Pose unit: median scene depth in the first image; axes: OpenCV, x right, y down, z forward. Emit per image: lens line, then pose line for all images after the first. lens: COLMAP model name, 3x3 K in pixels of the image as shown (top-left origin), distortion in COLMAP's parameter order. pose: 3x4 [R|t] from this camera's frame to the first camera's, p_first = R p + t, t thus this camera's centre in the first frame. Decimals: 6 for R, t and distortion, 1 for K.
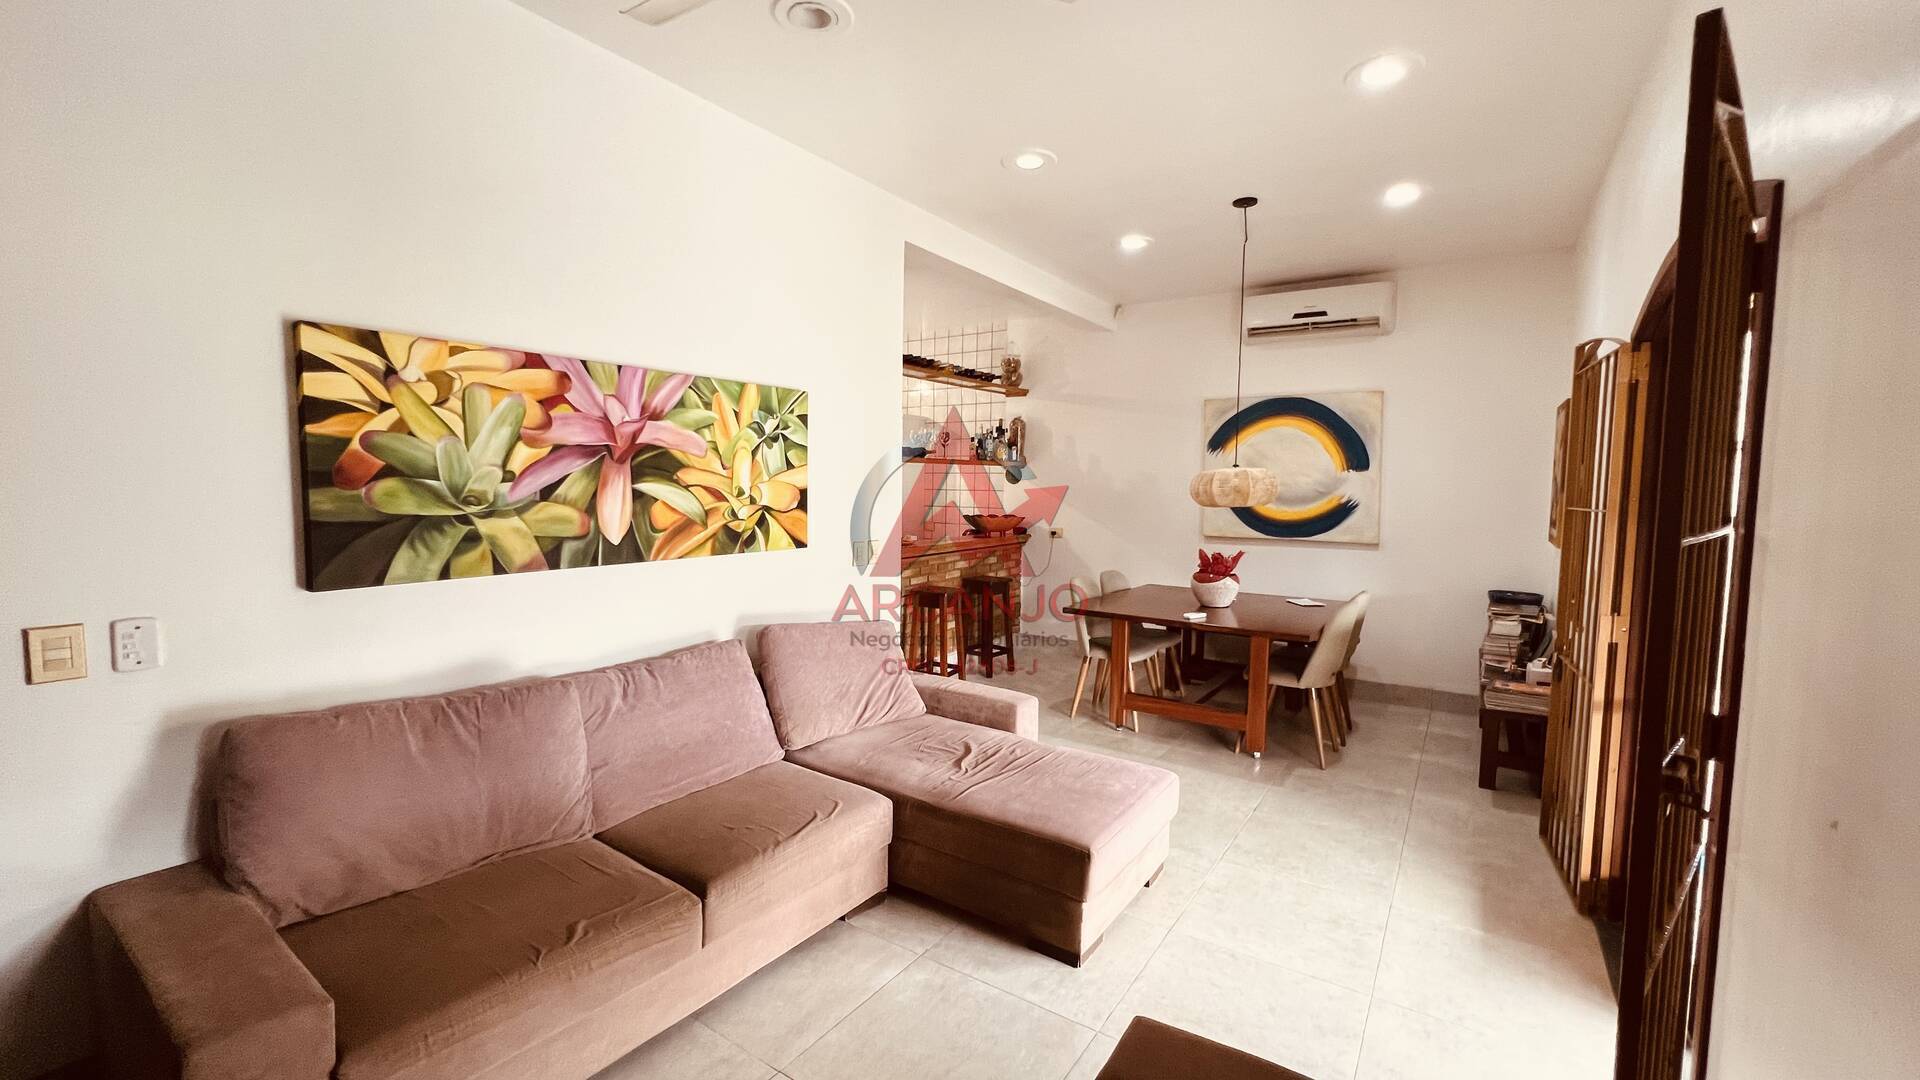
lens RADIAL K [[774.0, 0, 956.7], [0, 774.0, 532.9], [0, 0, 1]] dist [-0.007750, 0.002390]
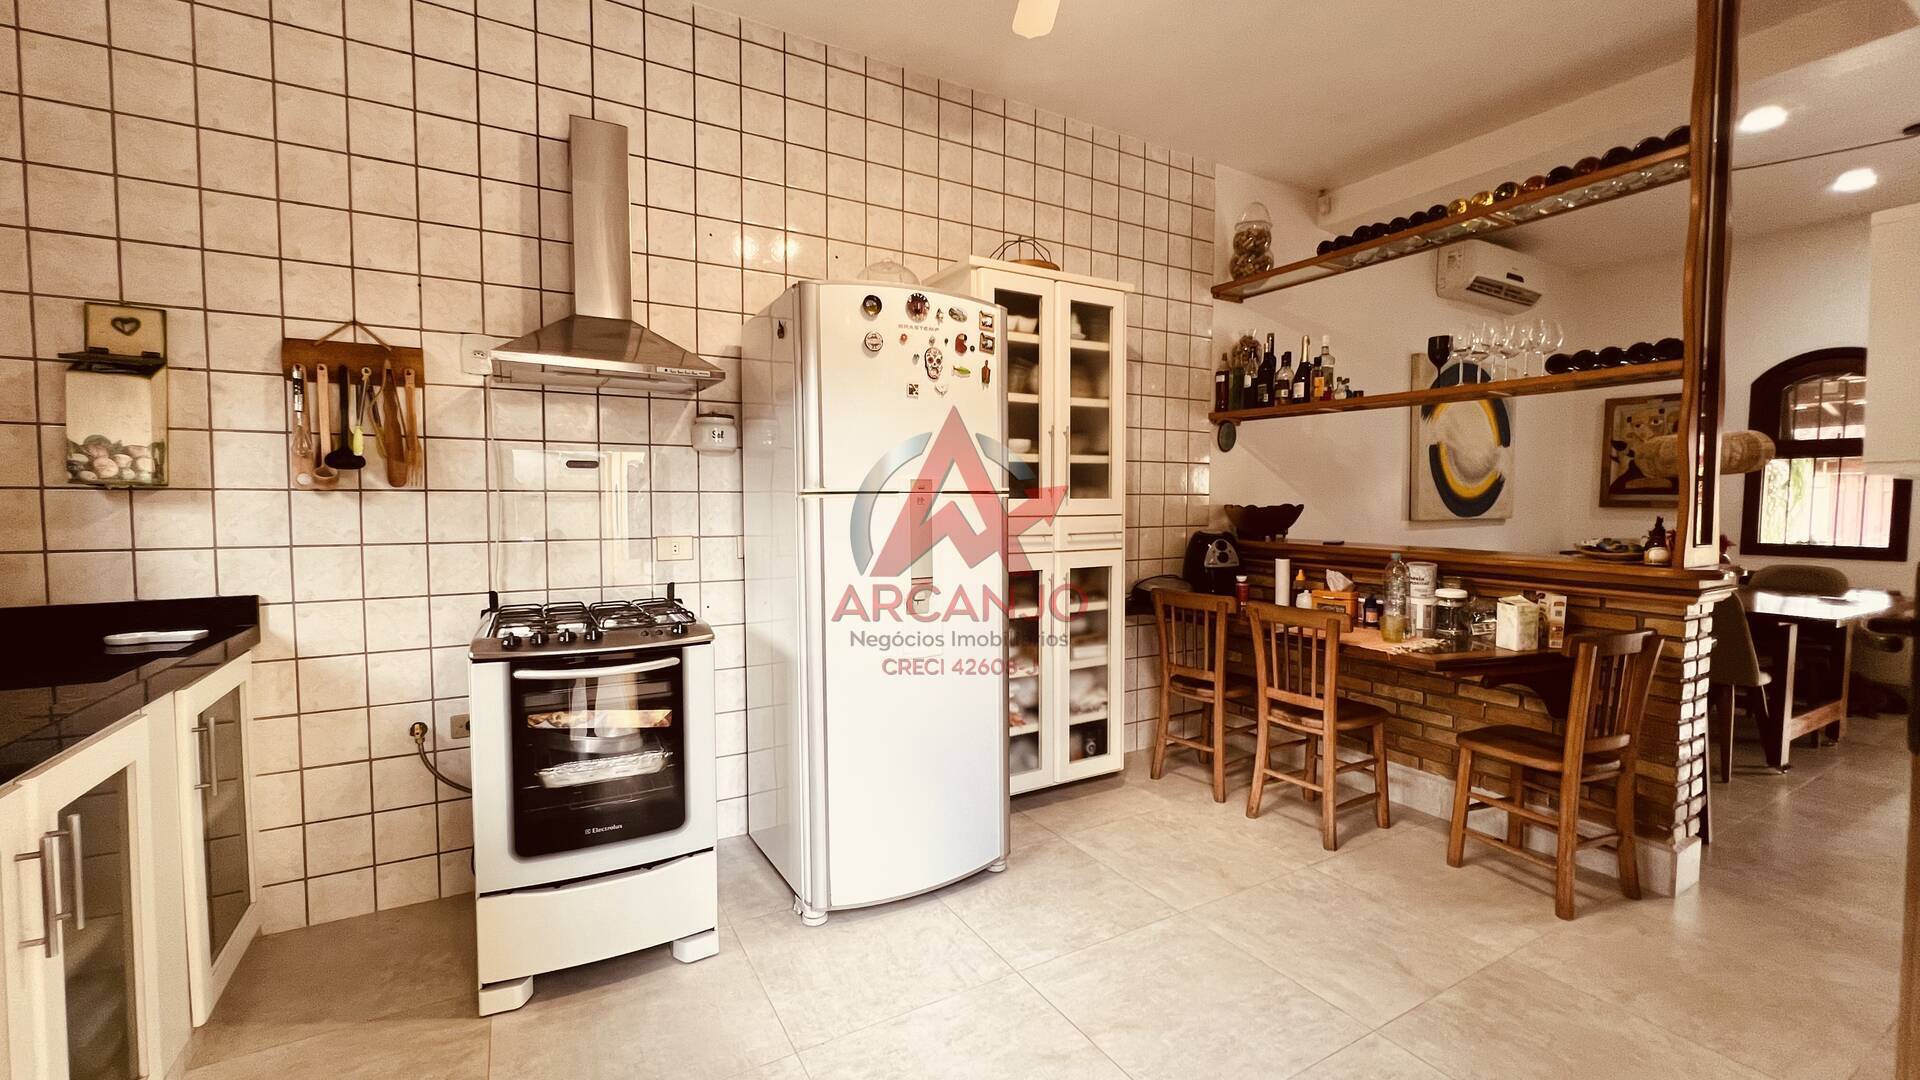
lens RADIAL K [[774.0, 0, 952.3], [0, 774.0, 541.9], [0, 0, 1]] dist [-0.007750, 0.002390]
pose [[0.444066, -0.060135, 0.893974, -1.126917], [0.064515, 0.997301, 0.035039, -0.061652], [-0.893668, 0.042115, 0.446748, 1.927360]]
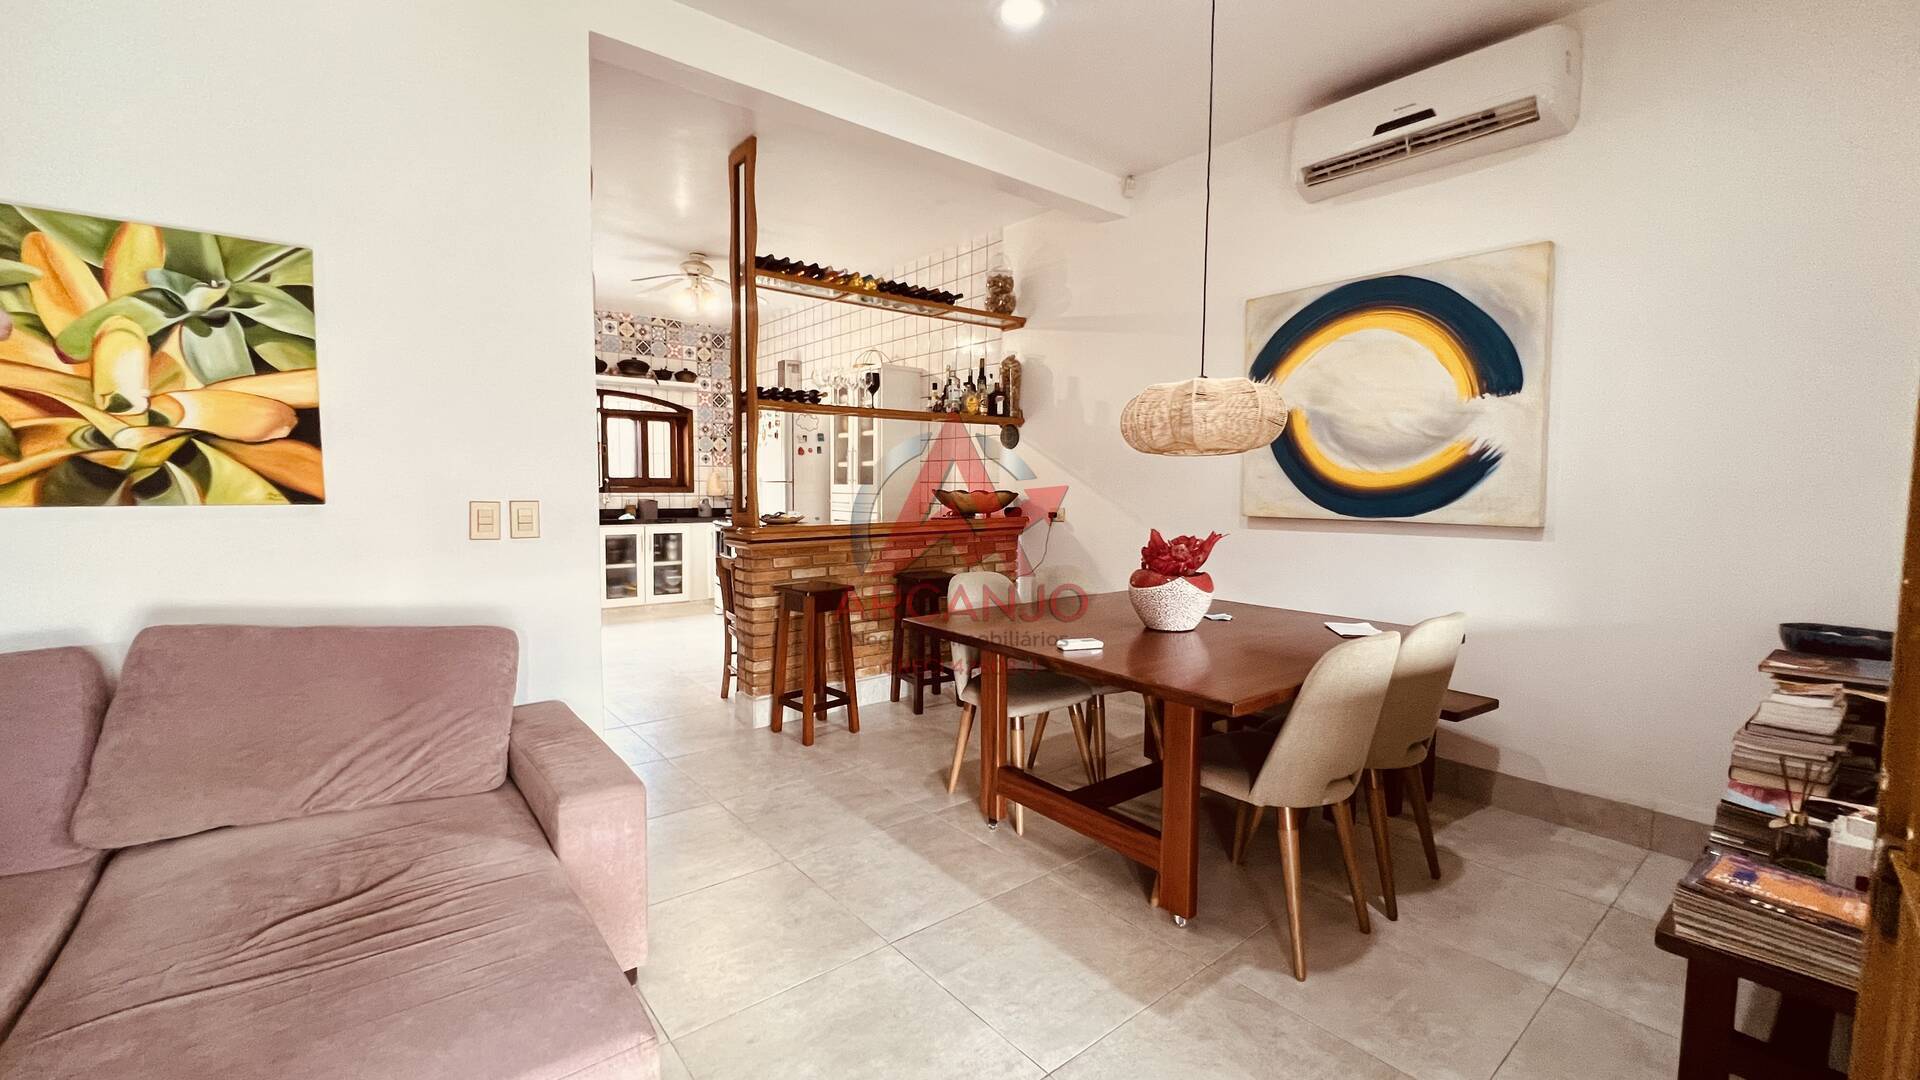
lens RADIAL K [[774.0, 0, 955.0], [0, 774.0, 535.7], [0, 0, 1]] dist [-0.007750, 0.002390]
pose [[0.956950, 0.013172, -0.289955, 0.495628], [-0.013238, 0.999911, 0.001733, 0.038686], [0.289952, 0.002180, 0.957039, 0.582795]]
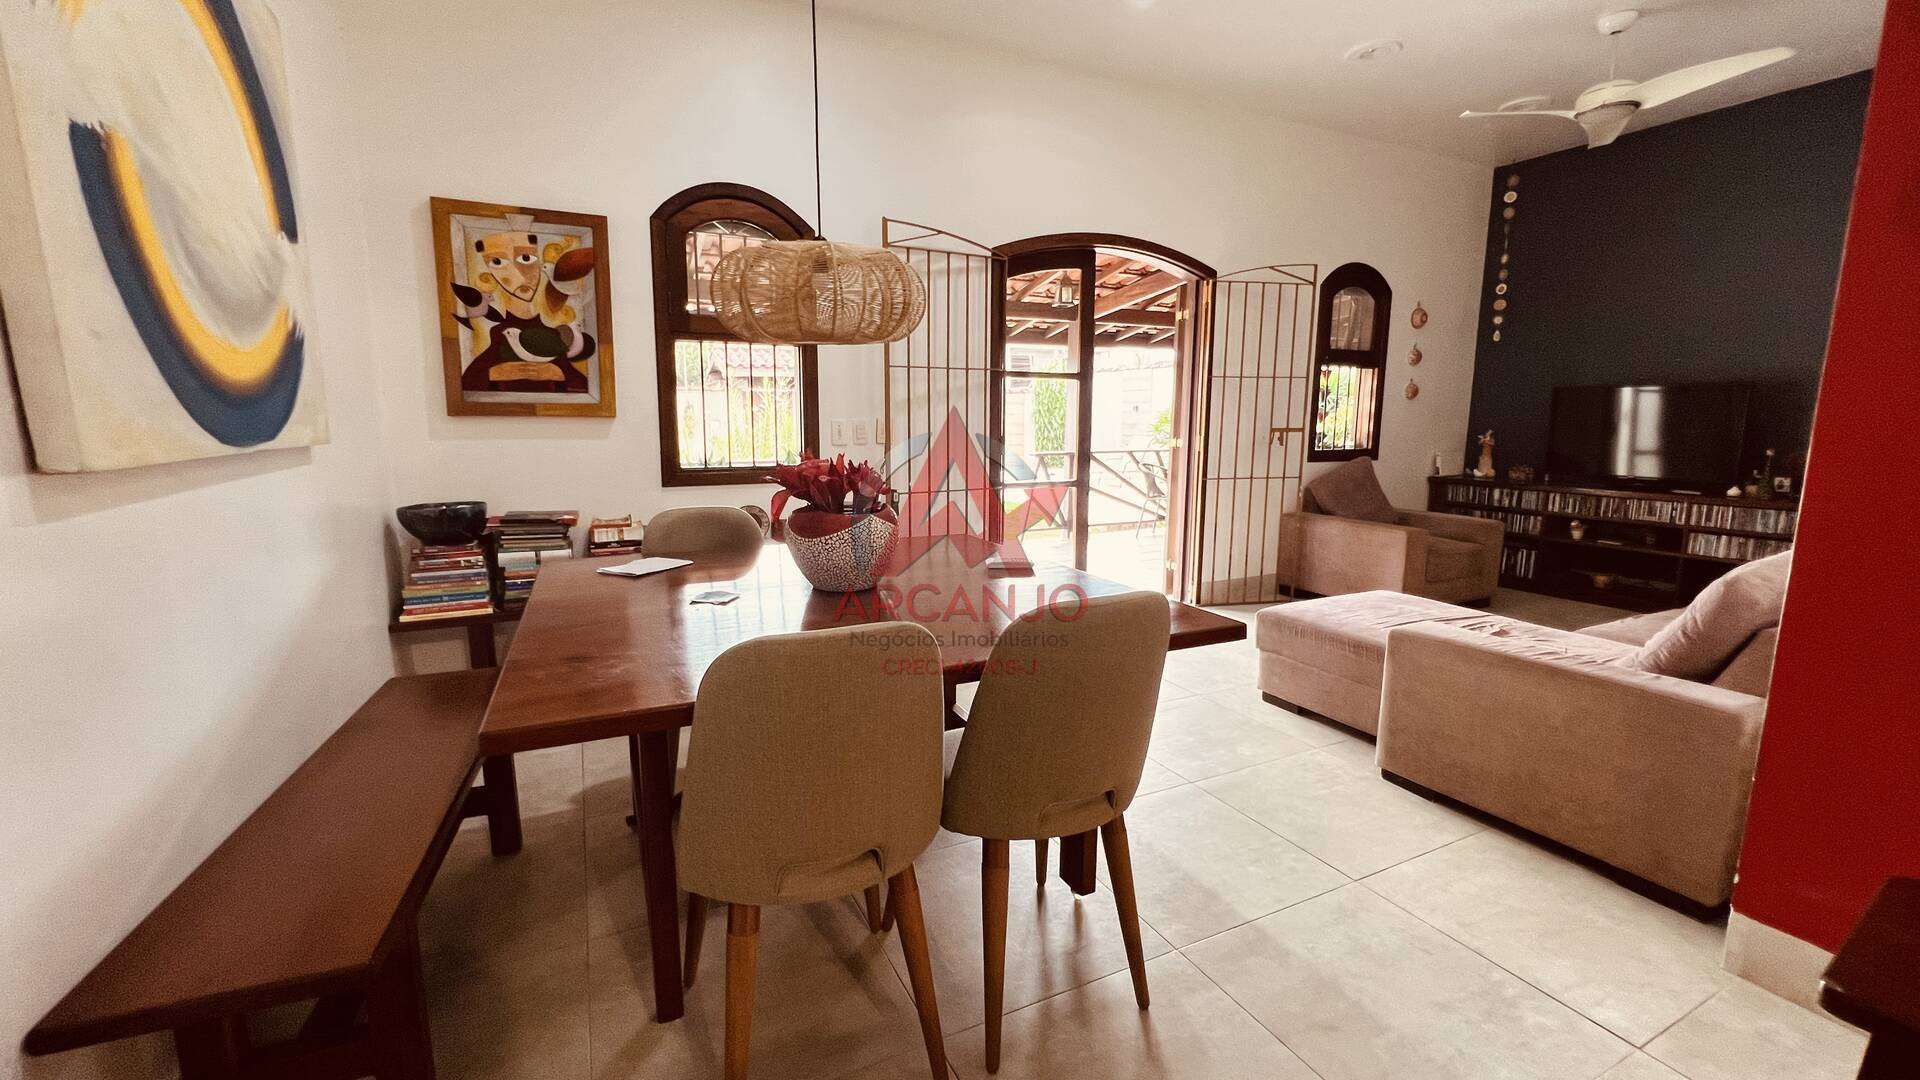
lens RADIAL K [[769.6, 0, 955.1], [0, 769.6, 539.4], [0, 0, 1]] dist [-0.006790, 0.001144]
pose [[-0.867152, -0.092503, 0.489378, 0.118634], [0.020164, 0.975274, 0.220079, -0.029375], [-0.497635, 0.200710, -0.843845, 1.882236]]
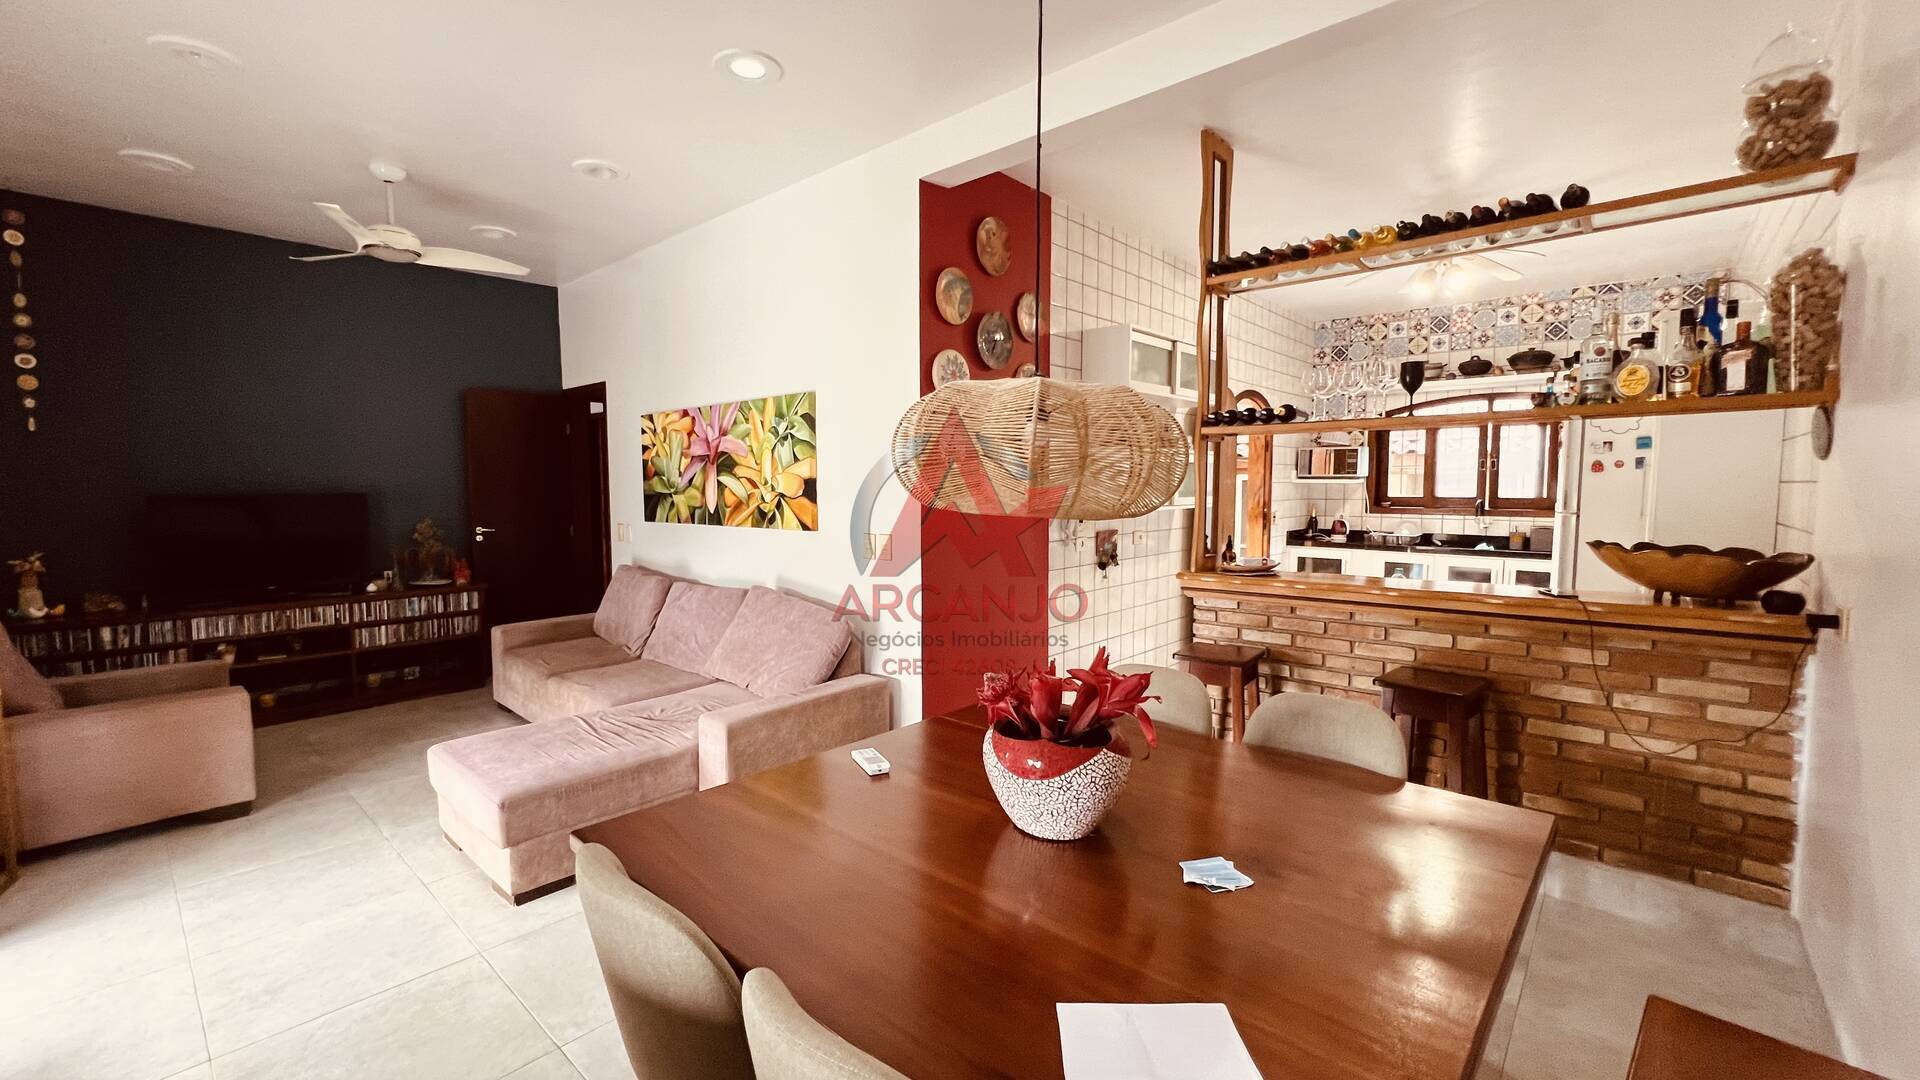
lens RADIAL K [[769.6, 0, 947.8], [0, 769.6, 536.4], [0, 0, 1]] dist [-0.006790, 0.001144]
pose [[-0.142569, 0.055628, -0.988220, 0.925693], [-0.062007, 0.995956, 0.065009, -0.061136], [0.987841, 0.070545, -0.138543, 1.418305]]
